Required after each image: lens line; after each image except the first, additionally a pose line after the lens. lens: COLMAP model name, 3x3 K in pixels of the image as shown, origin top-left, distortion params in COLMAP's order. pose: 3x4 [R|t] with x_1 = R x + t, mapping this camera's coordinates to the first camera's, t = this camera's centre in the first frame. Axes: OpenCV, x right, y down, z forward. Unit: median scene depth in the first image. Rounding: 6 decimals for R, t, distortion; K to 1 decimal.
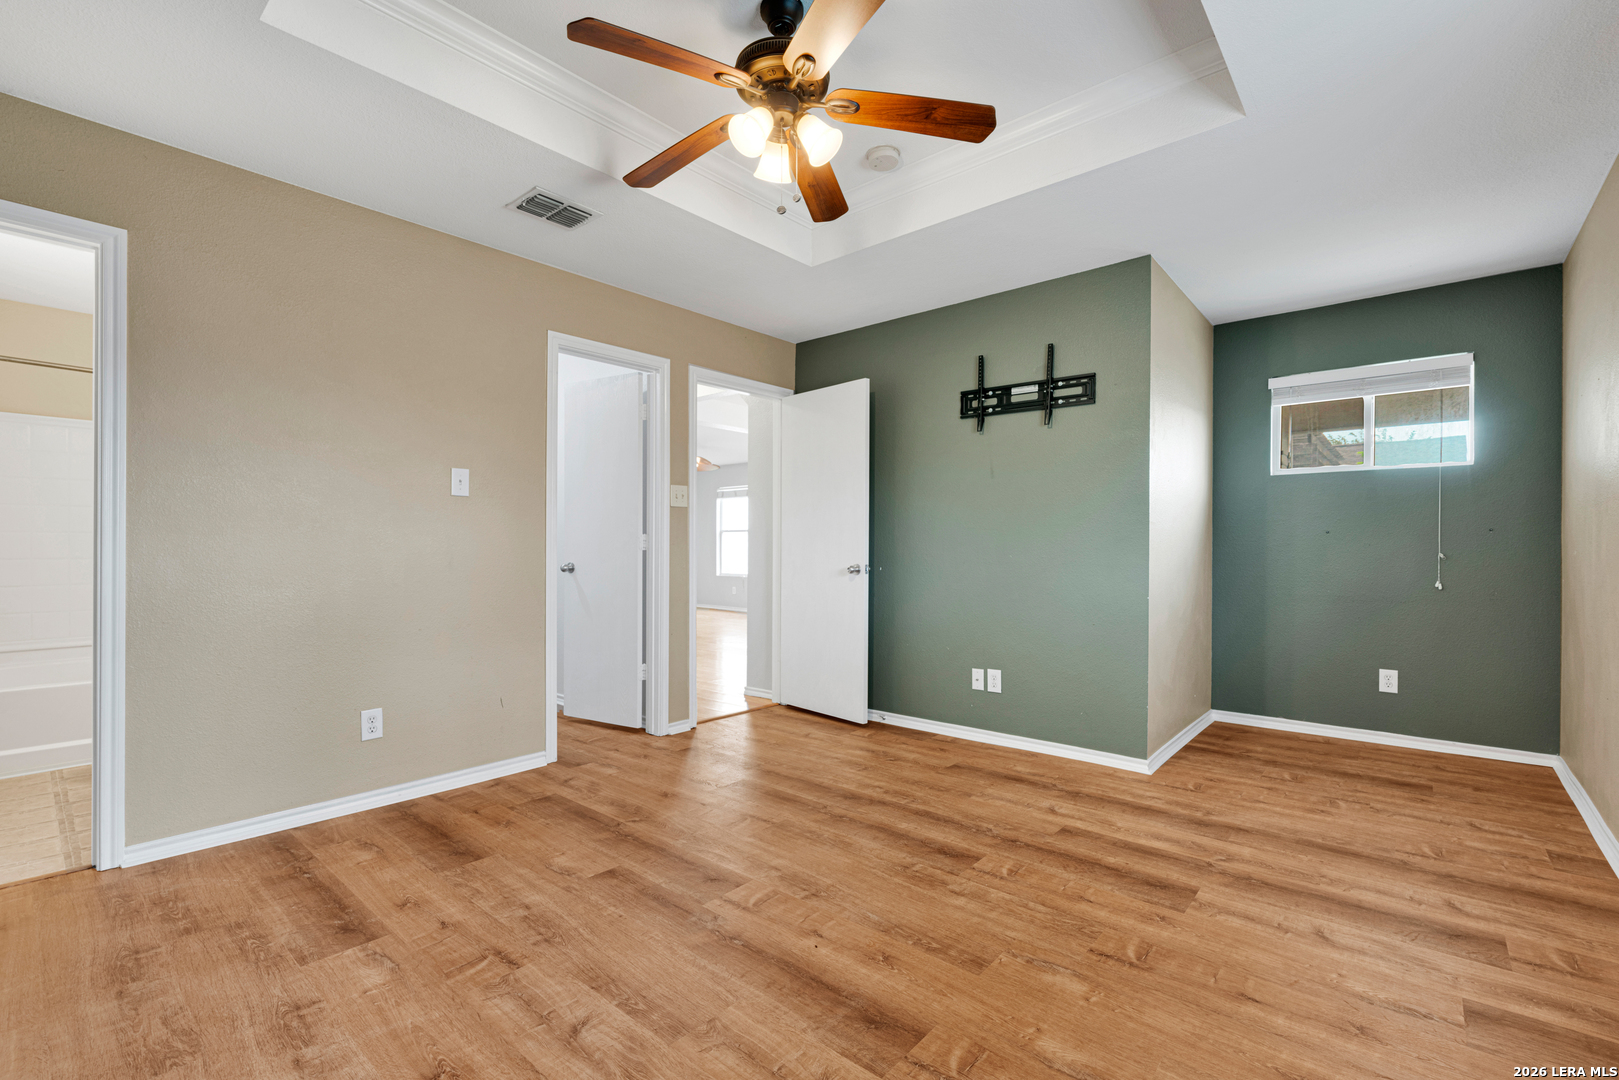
lens RADIAL K [[712.8, 0, 806.6], [0, 712.8, 550.8], [0, 0, 1]] dist [-0.007270, -0.000076]
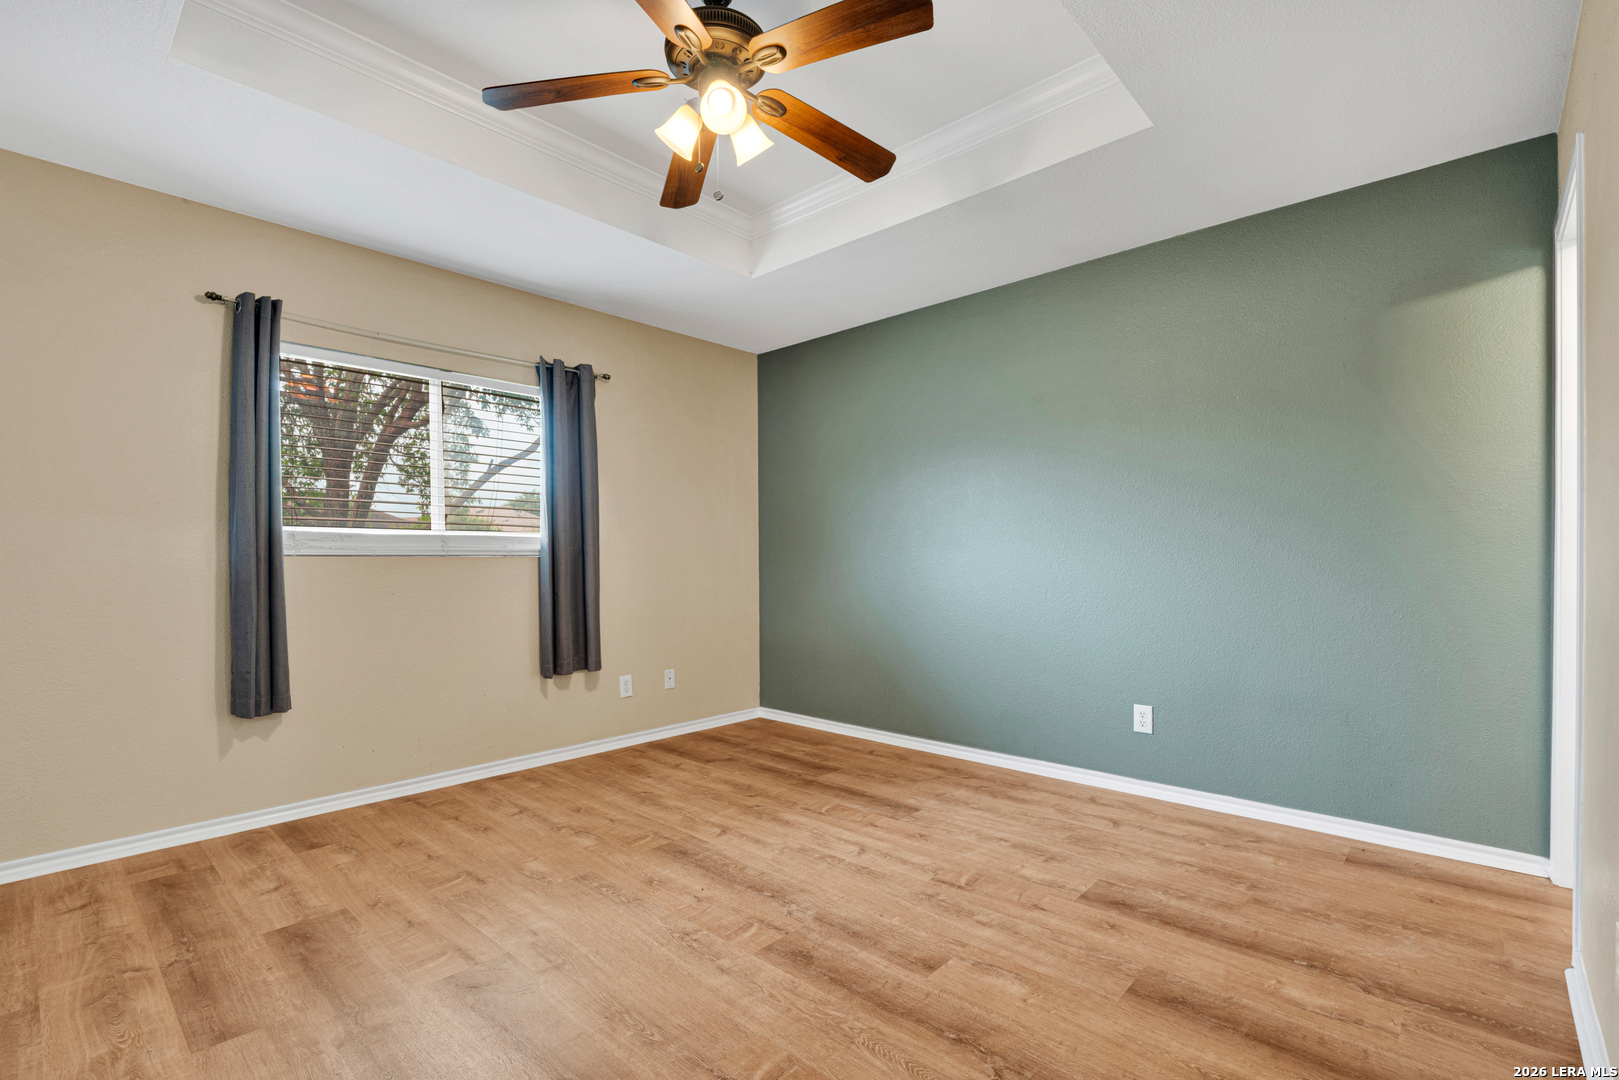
lens RADIAL K [[712.8, 0, 806.6], [0, 712.8, 550.8], [0, 0, 1]] dist [-0.007270, -0.000076]
pose [[-0.999805, 0.002850, 0.019547, -0.173905], [0.002626, 0.999930, -0.011508, -0.005740], [-0.019578, -0.011454, -0.999743, 2.034118]]
